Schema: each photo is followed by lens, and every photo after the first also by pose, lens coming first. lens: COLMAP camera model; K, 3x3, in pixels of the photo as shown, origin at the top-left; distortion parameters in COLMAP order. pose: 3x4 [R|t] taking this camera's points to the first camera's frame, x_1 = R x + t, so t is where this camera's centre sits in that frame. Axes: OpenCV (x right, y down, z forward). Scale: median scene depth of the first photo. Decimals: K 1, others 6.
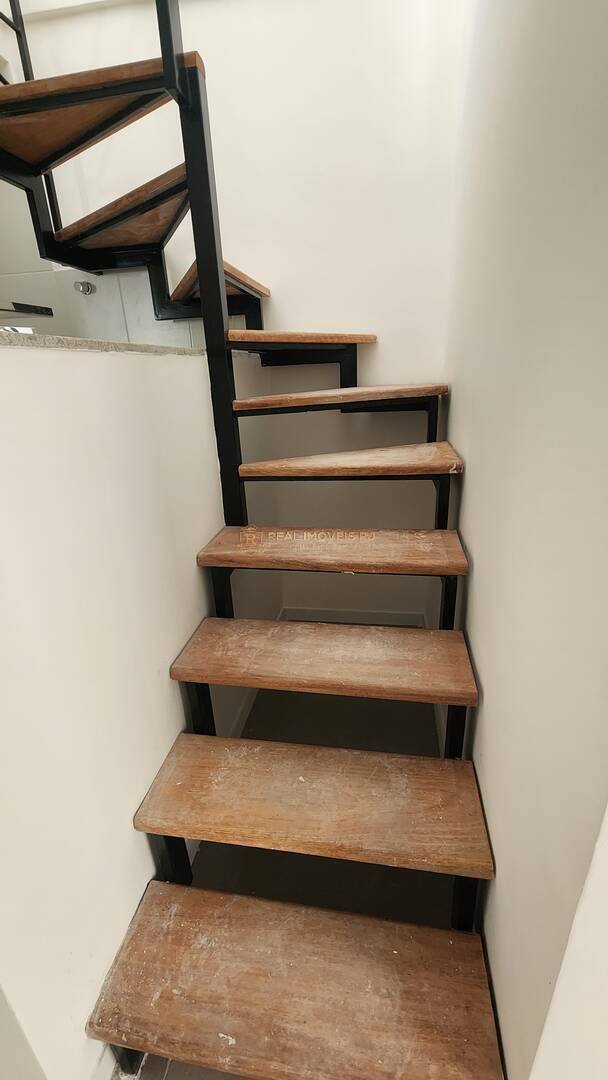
lens RADIAL K [[445.2, 0, 307.6], [0, 445.2, 541.2], [0, 0, 1]] dist [0.000751, 0.000049]
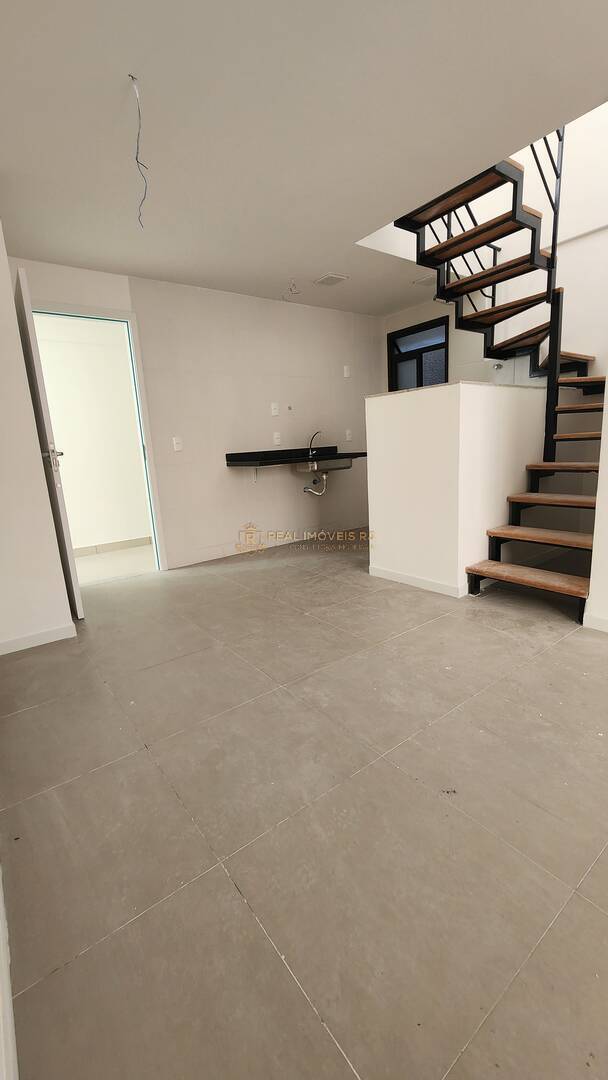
lens RADIAL K [[445.2, 0, 307.6], [0, 445.2, 541.2], [0, 0, 1]] dist [0.000751, 0.000049]
pose [[0.728195, 0.140090, -0.670900, 0.520344], [-0.225532, 0.973349, -0.041548, 0.725428], [0.647200, 0.181565, 0.740383, -1.370570]]
